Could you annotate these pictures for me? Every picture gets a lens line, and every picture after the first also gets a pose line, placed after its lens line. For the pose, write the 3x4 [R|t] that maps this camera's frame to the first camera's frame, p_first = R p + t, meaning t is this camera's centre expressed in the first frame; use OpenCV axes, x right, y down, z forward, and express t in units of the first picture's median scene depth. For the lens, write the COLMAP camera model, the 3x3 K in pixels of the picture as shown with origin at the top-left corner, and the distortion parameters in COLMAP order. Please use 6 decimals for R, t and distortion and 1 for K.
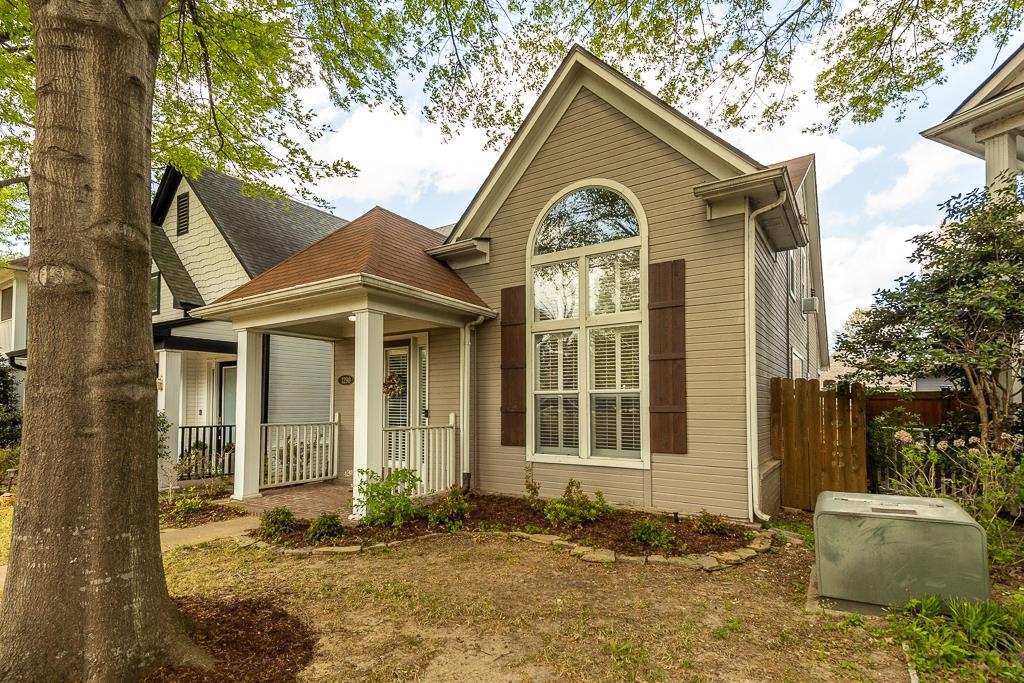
lens RADIAL K [[501.1, 0, 522.7], [0, 501.1, 396.3], [0, 0, 1]] dist [0.028277, -0.004631]
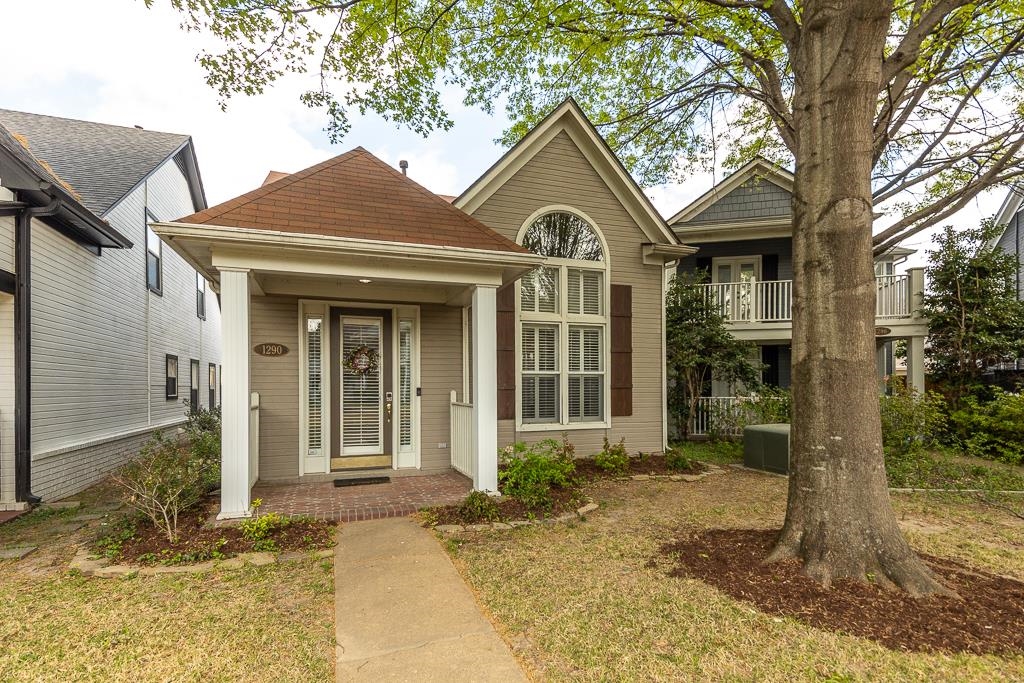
lens RADIAL K [[501.1, 0, 525.6], [0, 501.1, 393.1], [0, 0, 1]] dist [0.028277, -0.004631]
pose [[0.602871, -0.013068, 0.797732, -0.969487], [-0.012735, 0.999581, 0.025998, 0.011104], [-0.797737, -0.025833, 0.602451, 0.310998]]
